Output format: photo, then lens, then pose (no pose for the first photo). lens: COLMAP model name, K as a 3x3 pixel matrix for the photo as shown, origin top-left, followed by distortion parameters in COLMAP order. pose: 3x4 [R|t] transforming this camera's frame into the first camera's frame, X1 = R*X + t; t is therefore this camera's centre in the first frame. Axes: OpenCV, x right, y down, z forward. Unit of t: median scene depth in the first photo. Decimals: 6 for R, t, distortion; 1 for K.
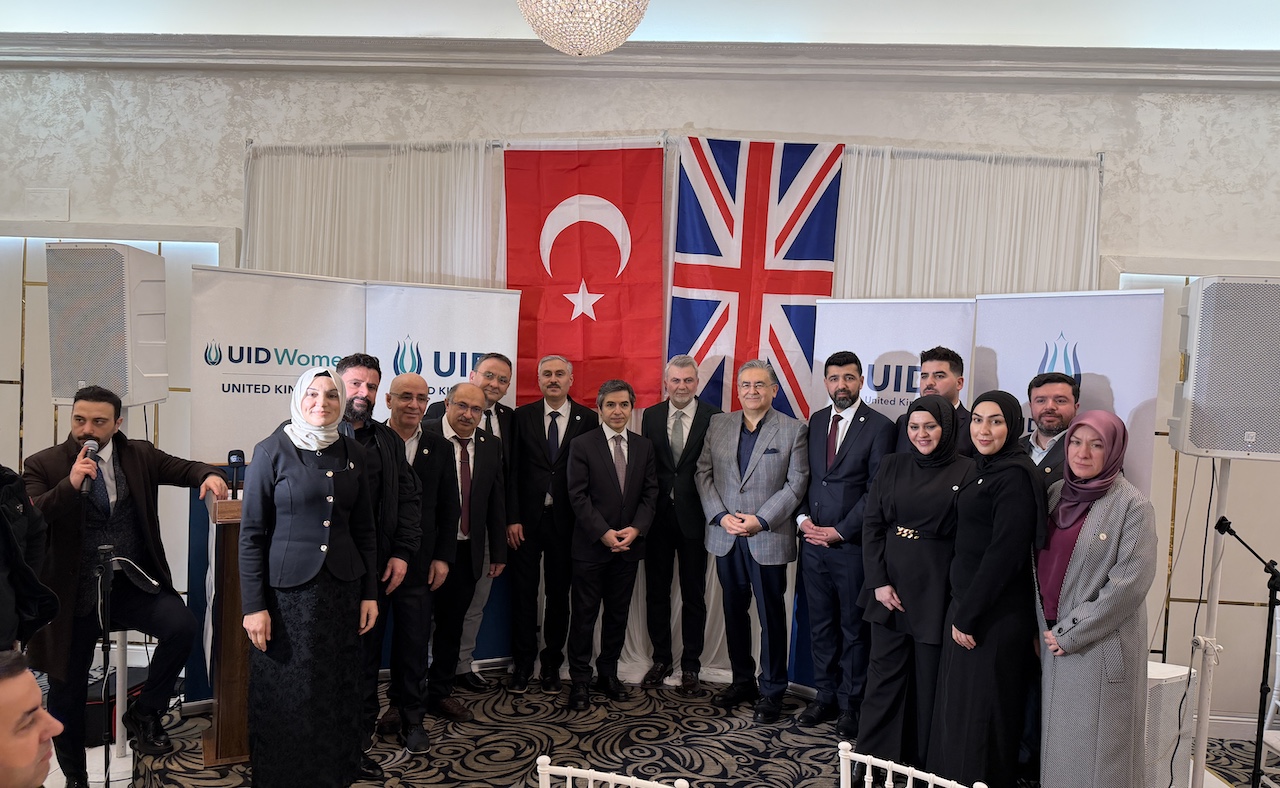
lens RADIAL K [[933.2, 0, 617.0], [0, 933.2, 415.7], [0, 0, 1]] dist [0.003661, -0.023314]
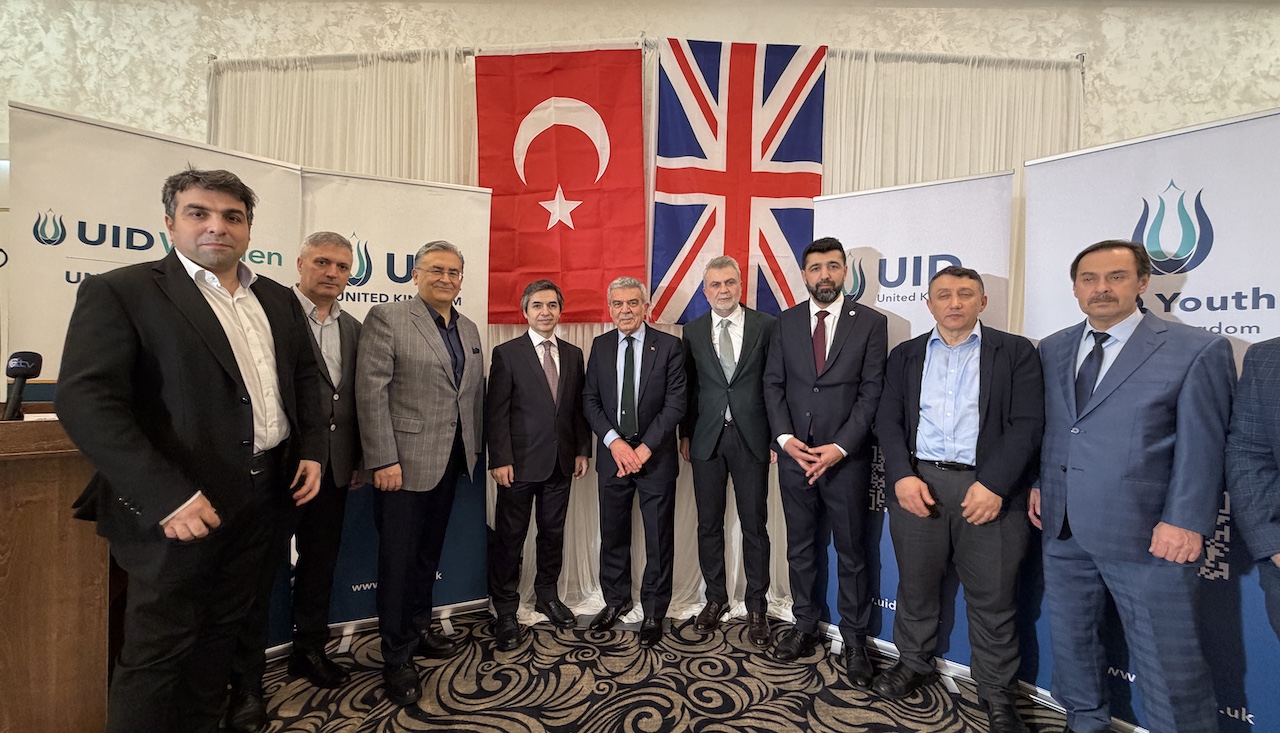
lens RADIAL K [[533.6, 0, 636.8], [0, 533.6, 362.8], [0, 0, 1]] dist [-0.032539, 0.008084]
pose [[0.997376, -0.019389, 0.069754, -0.000396], [0.022062, 0.999044, -0.037747, 0.054008], [-0.068956, 0.039186, 0.996850, 0.465139]]
